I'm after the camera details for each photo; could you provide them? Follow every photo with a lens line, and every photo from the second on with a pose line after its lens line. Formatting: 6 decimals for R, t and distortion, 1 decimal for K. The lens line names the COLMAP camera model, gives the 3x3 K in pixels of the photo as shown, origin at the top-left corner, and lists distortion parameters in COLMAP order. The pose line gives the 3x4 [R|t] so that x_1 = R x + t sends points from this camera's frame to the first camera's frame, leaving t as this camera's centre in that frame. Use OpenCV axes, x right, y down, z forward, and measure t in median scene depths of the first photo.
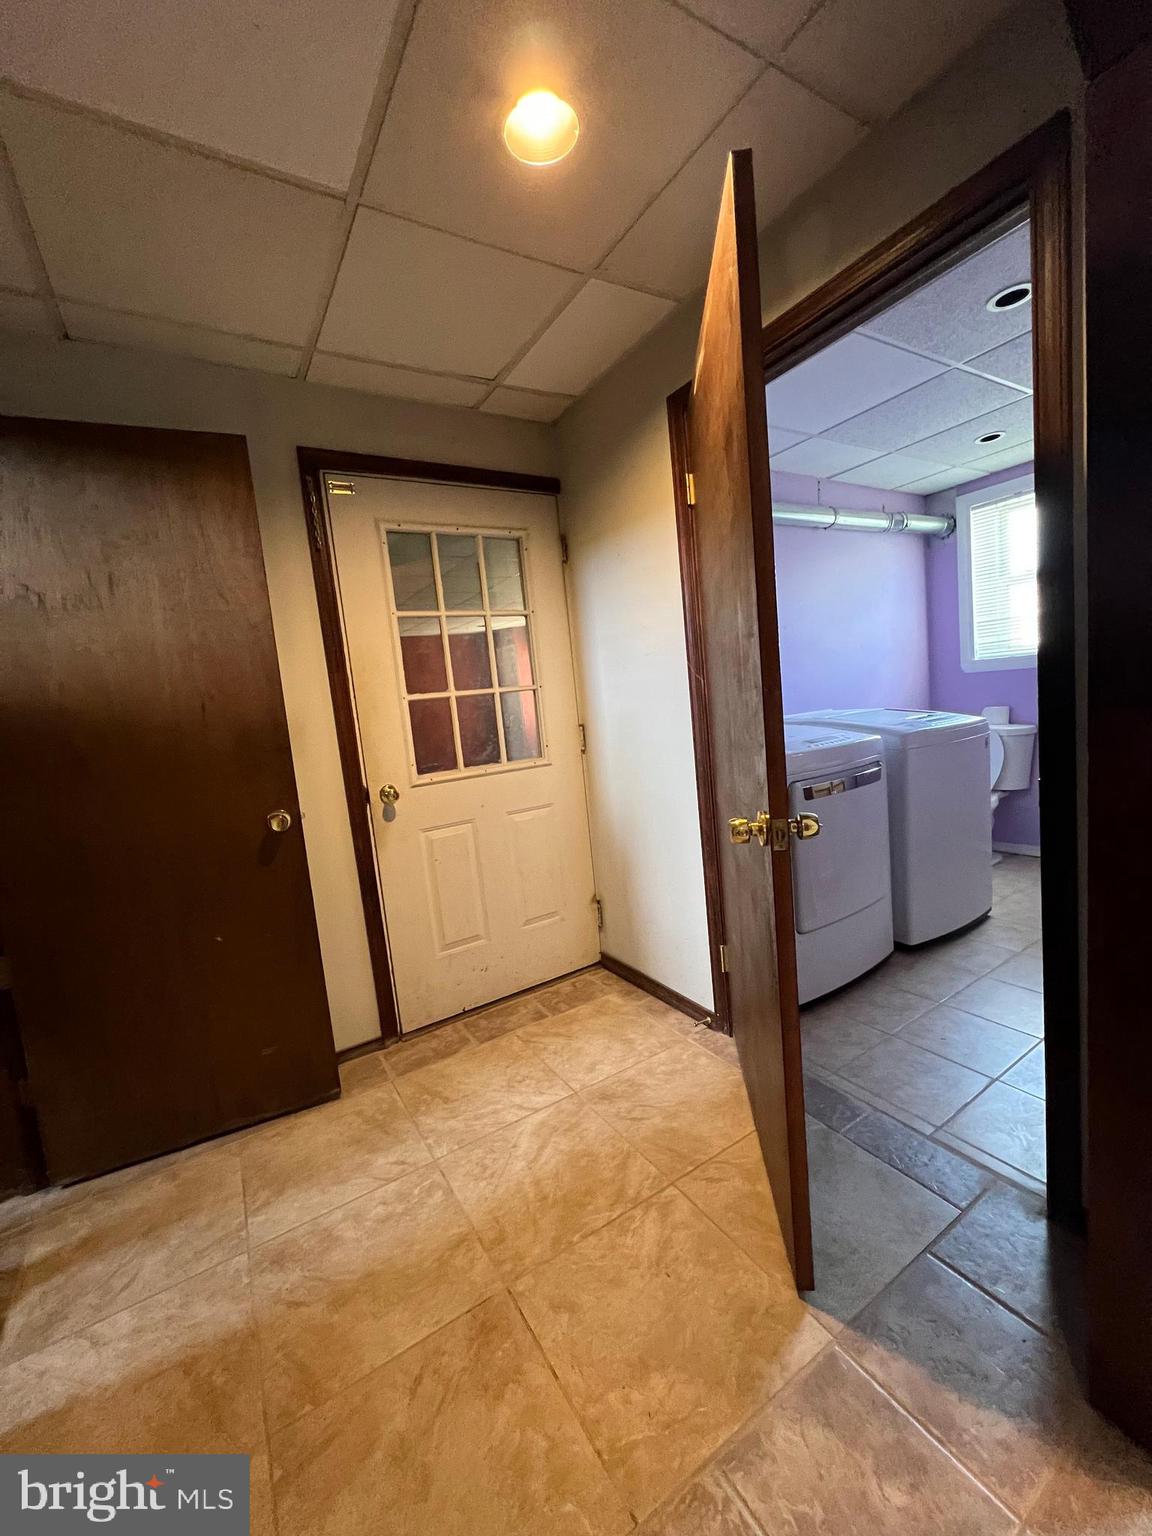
lens RADIAL K [[609.3, 0, 576.0], [0, 609.3, 768.0], [0, 0, 1]] dist [-0.001123, -0.000105]
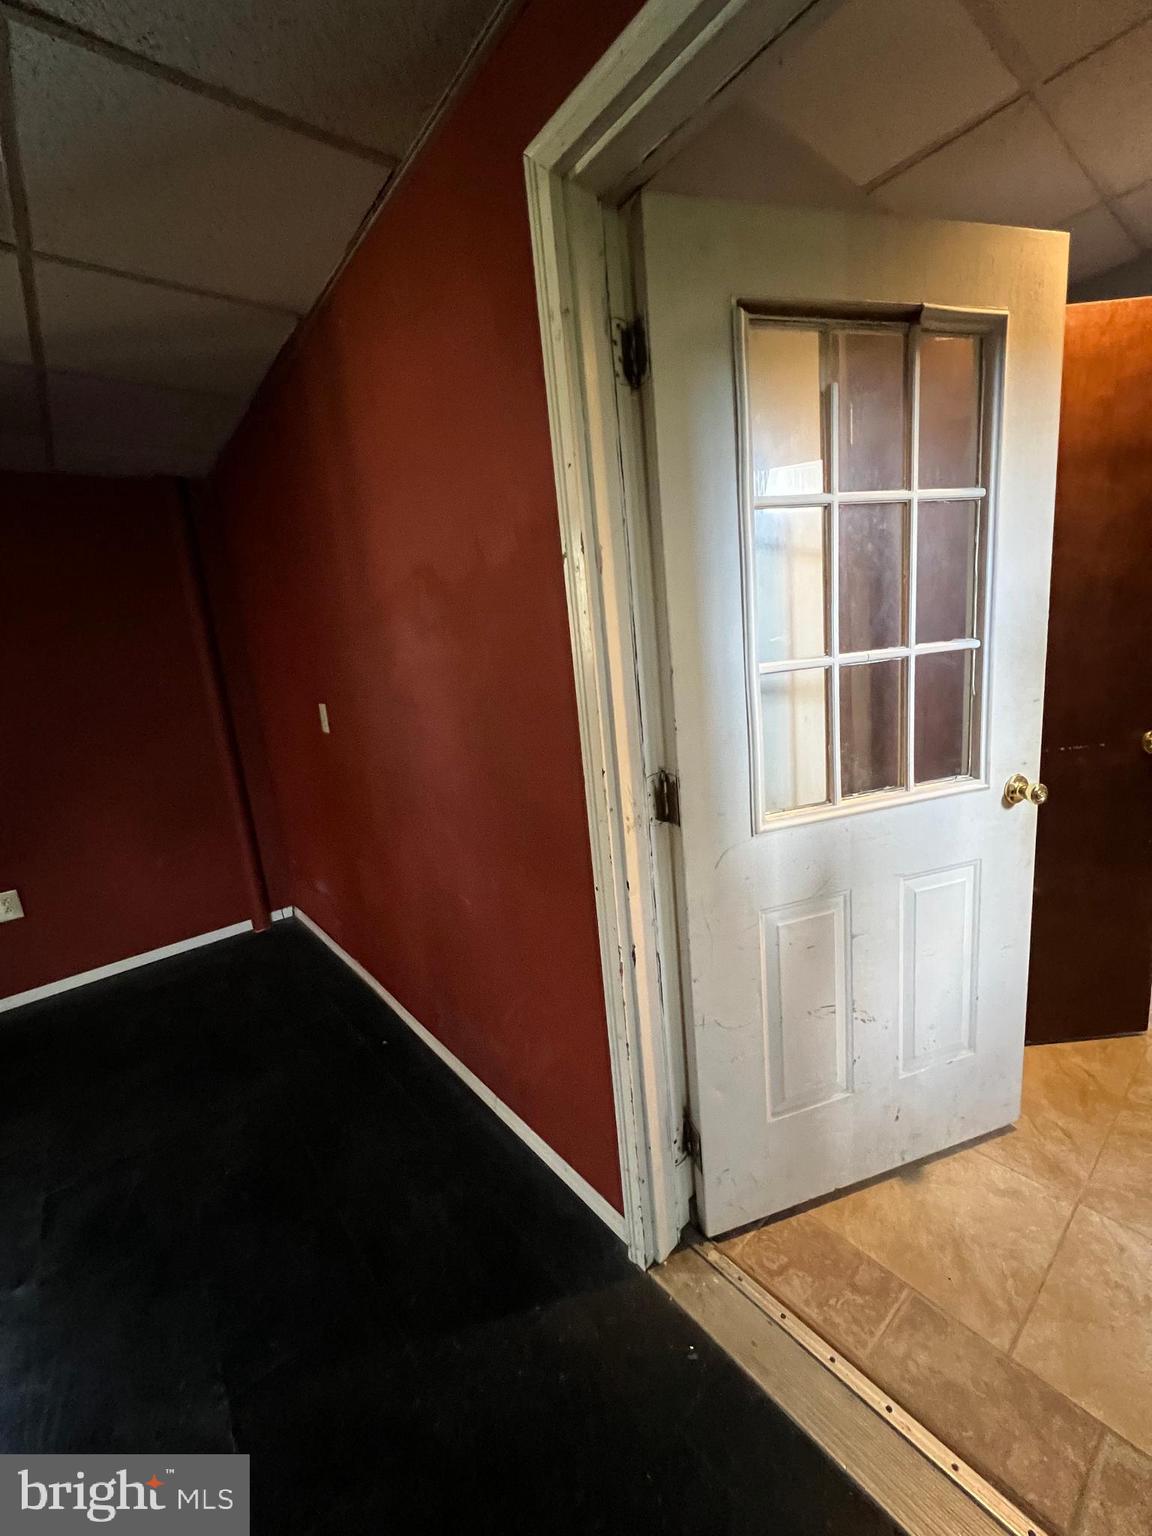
lens RADIAL K [[621.7, 0, 576.0], [0, 621.7, 768.0], [0, 0, 1]] dist [-0.002536, -0.000391]
pose [[-0.119926, -0.082277, 0.989368, -0.437226], [0.214830, 0.970798, 0.106773, -0.123176], [-0.969261, 0.225350, -0.098749, 1.097119]]
